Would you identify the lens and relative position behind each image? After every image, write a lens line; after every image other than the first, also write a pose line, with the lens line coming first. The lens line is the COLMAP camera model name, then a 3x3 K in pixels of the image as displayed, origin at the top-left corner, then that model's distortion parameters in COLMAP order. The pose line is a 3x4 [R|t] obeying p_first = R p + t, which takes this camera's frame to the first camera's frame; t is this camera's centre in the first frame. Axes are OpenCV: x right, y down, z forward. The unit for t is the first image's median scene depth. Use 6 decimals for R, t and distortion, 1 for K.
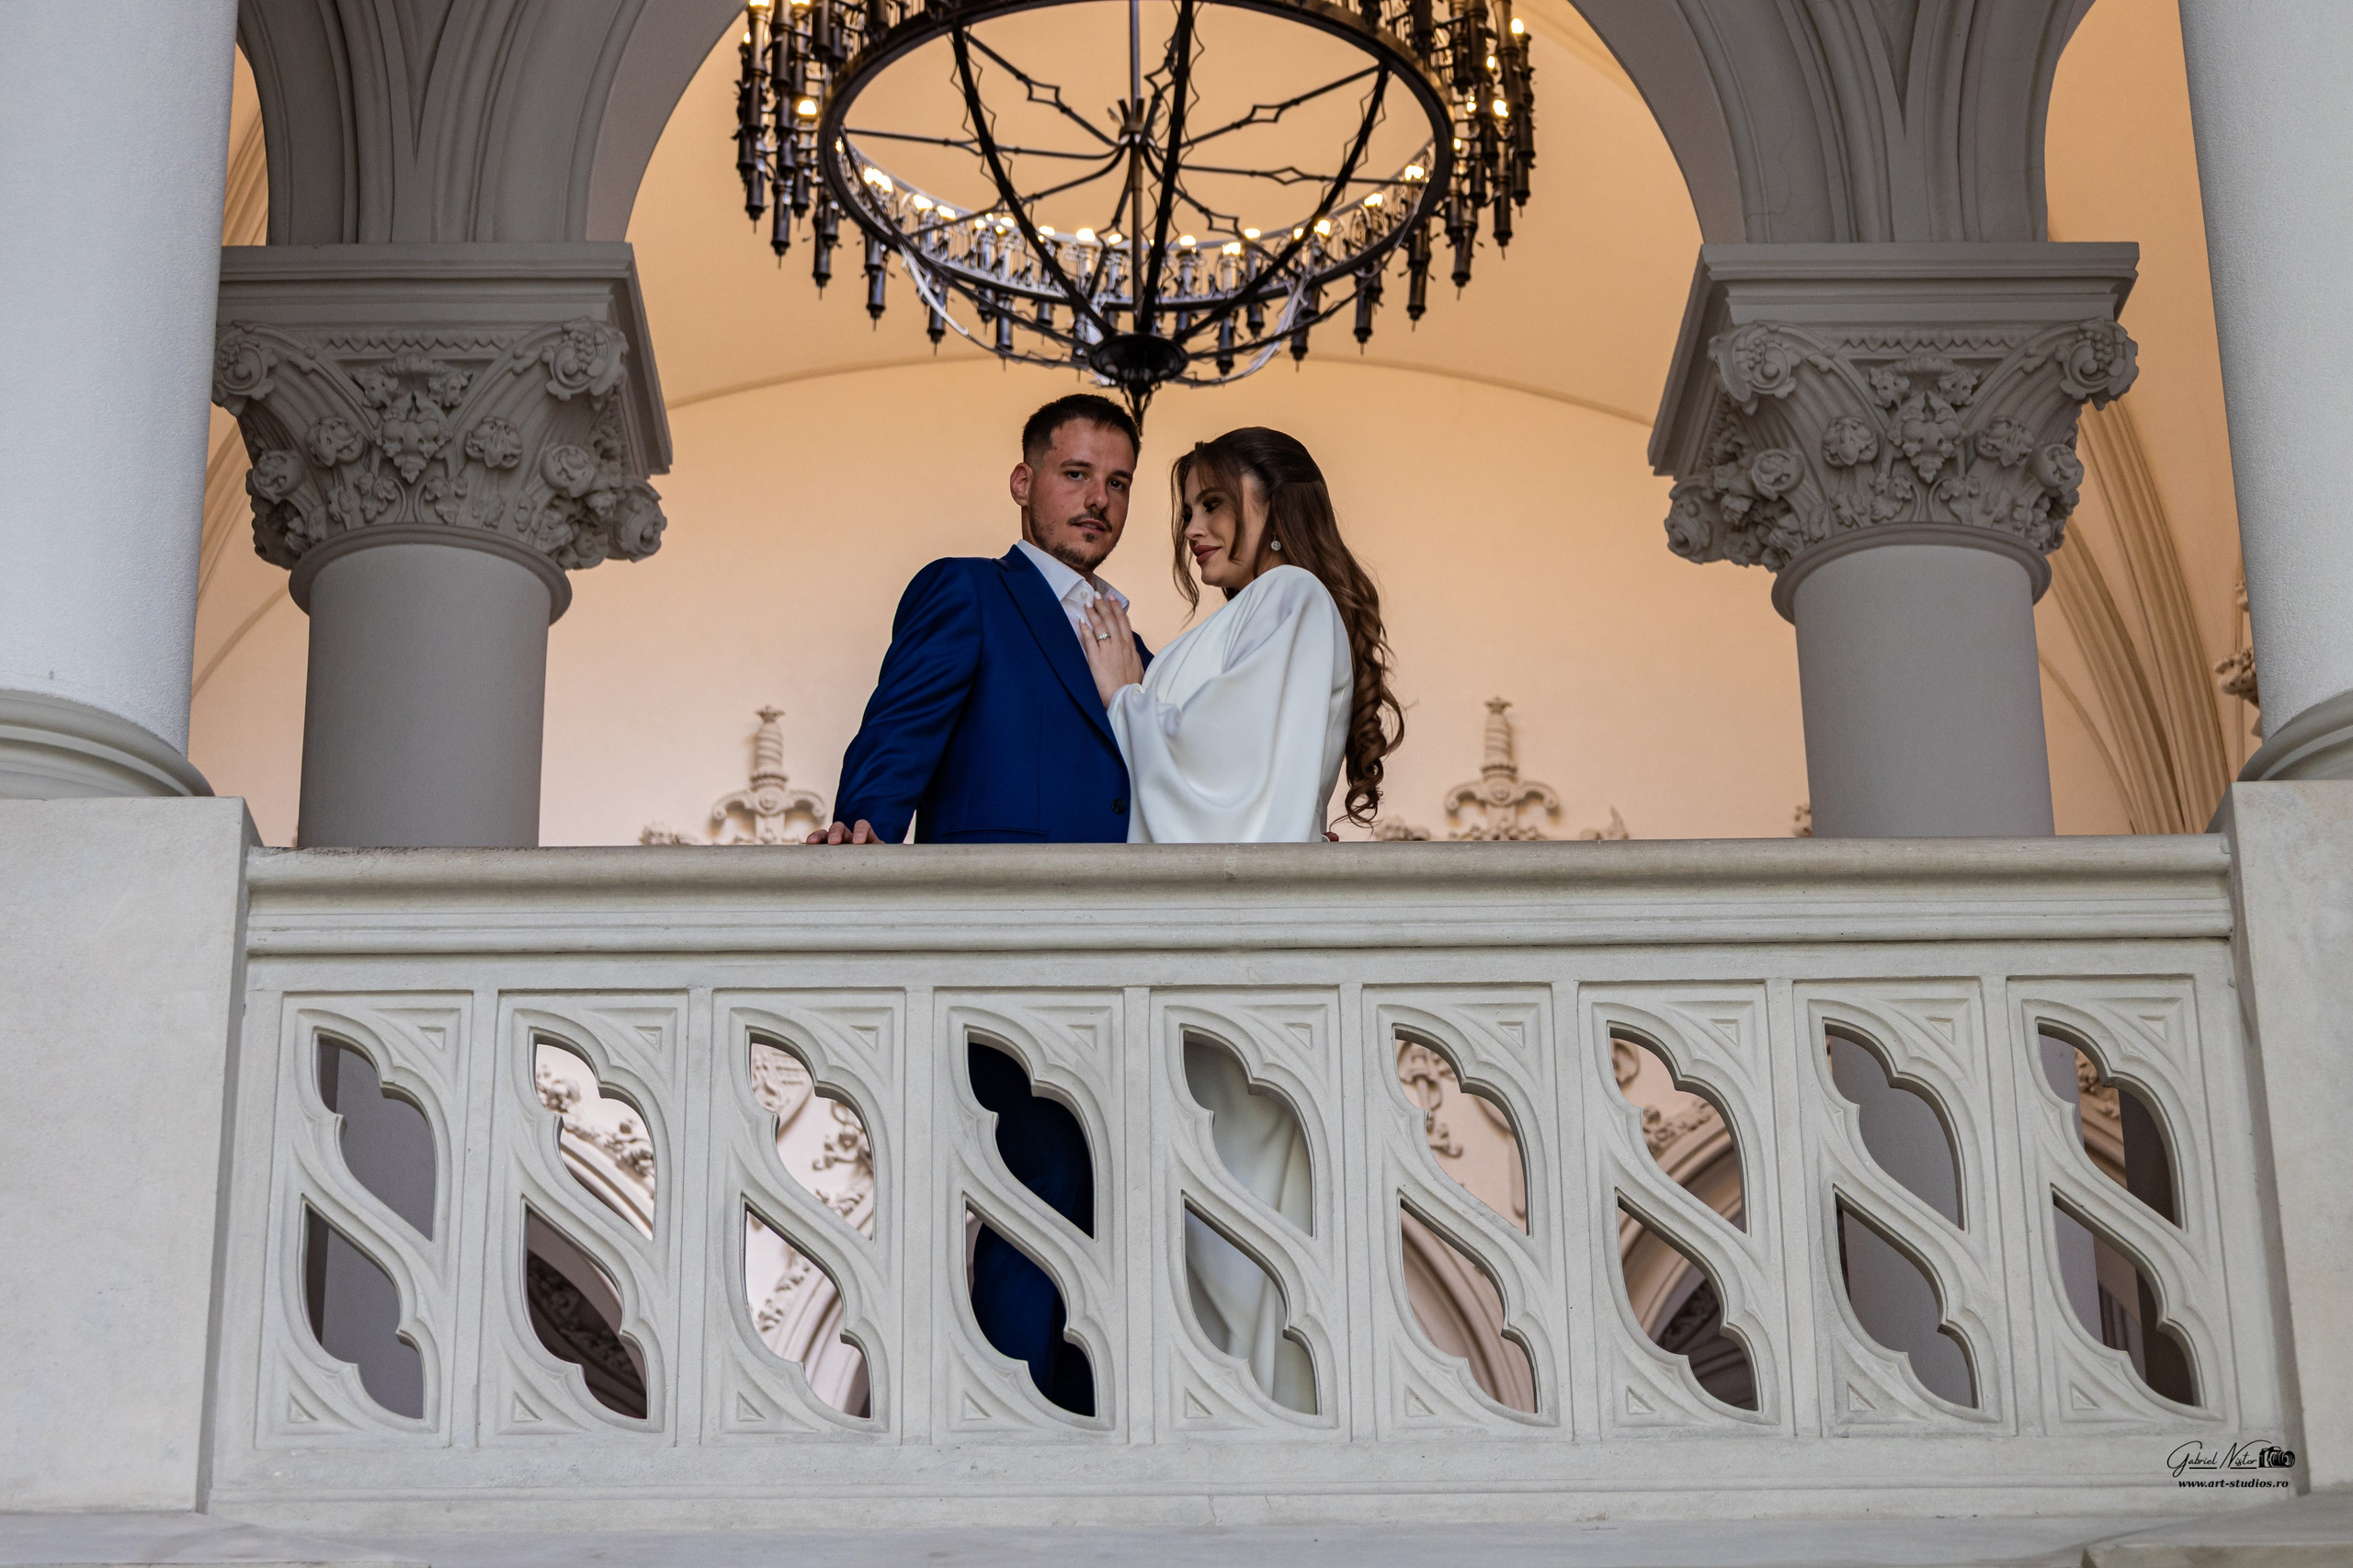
lens RADIAL K [[4691.1, 0, 1176.5], [0, 4691.1, 784.0], [0, 0, 1]] dist [0.033958, -0.340457]
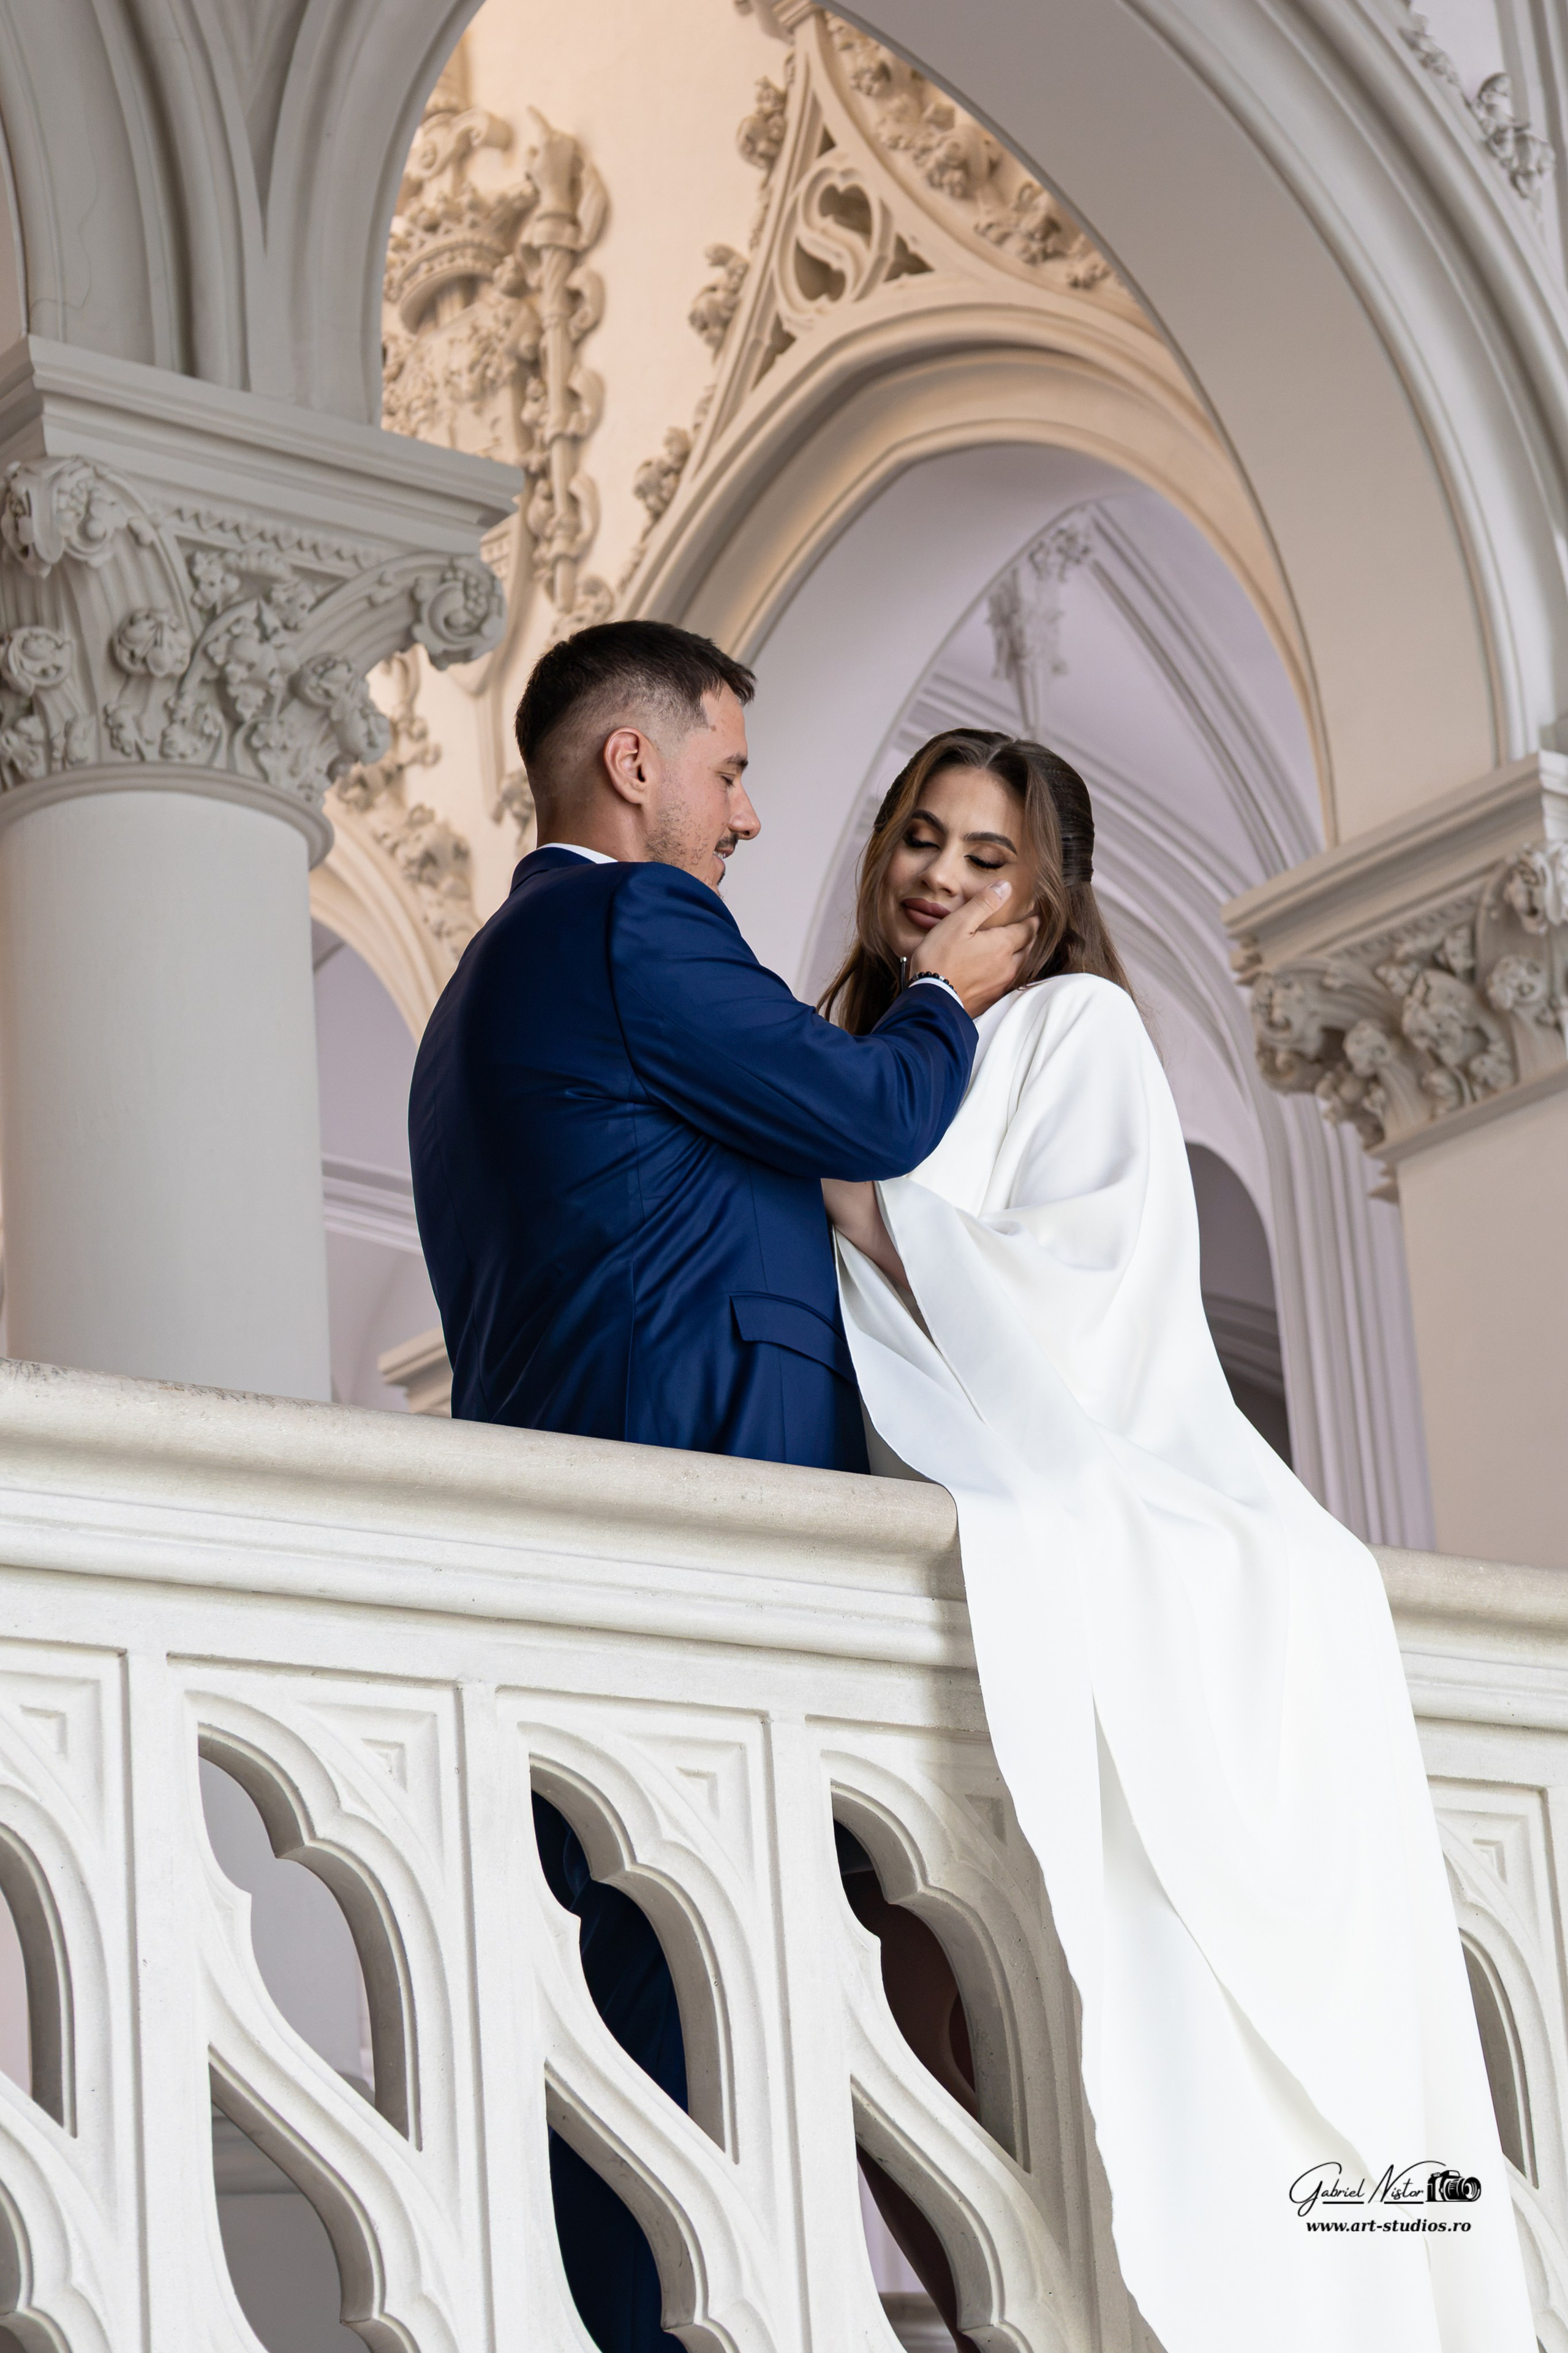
lens RADIAL K [[5188.7, 0, 784.0], [0, 5188.7, 1176.5], [0, 0, 1]] dist [0.008557, 0.231171]
pose [[0.787397, 0.145180, 0.599106, -0.258457], [-0.187965, 0.982134, 0.009042, -0.016437], [-0.587090, -0.119730, 0.800618, 0.274721]]
